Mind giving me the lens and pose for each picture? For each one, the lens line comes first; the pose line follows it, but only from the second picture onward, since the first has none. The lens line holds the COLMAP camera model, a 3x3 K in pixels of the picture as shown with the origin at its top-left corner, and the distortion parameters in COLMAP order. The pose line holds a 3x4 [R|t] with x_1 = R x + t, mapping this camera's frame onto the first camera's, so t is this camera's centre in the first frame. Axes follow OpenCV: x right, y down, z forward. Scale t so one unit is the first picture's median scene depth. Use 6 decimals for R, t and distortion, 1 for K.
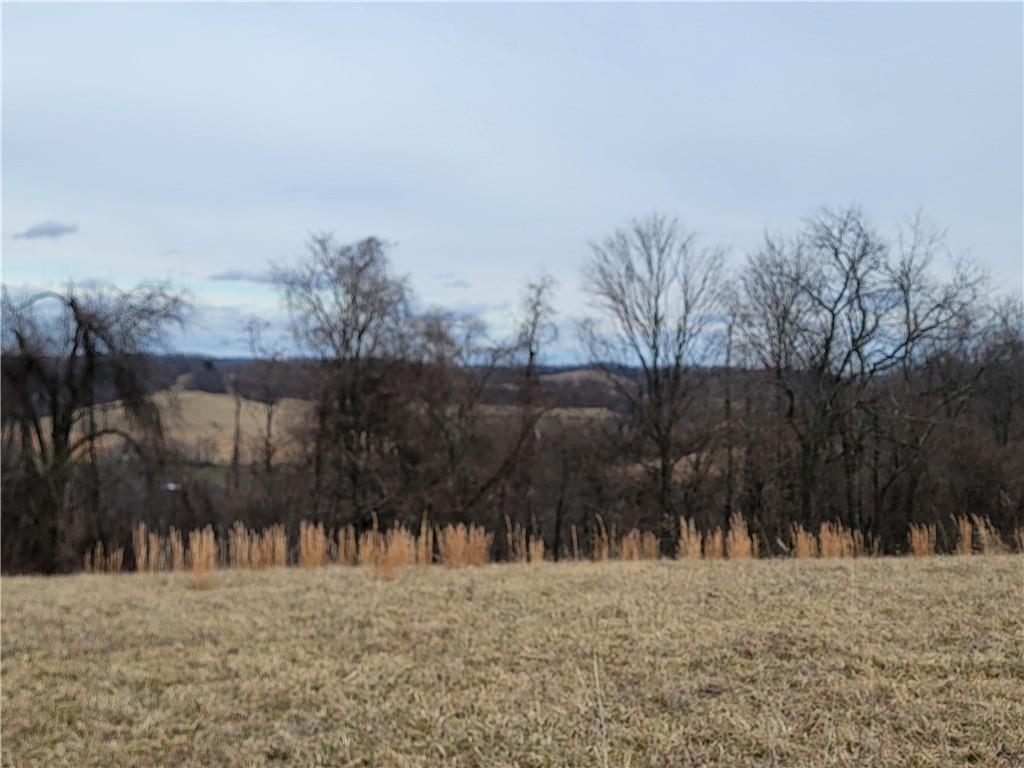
lens RADIAL K [[713.5, 0, 518.2], [0, 713.5, 378.4], [0, 0, 1]] dist [0.035857, -0.046111]
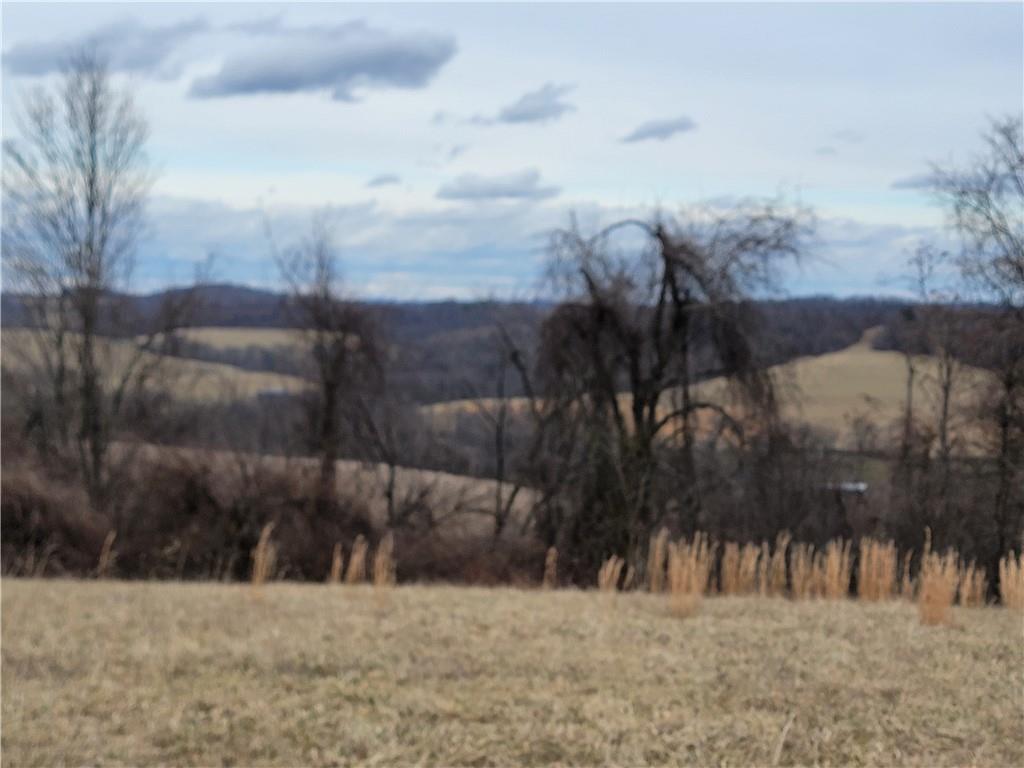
lens RADIAL K [[713.5, 0, 518.2], [0, 713.5, 378.4], [0, 0, 1]] dist [0.035857, -0.046111]
pose [[0.983354, 0.005192, -0.181625, -0.620652], [0.007193, 0.997696, 0.067463, -0.005345], [0.181556, -0.067646, 0.981051, 0.237417]]
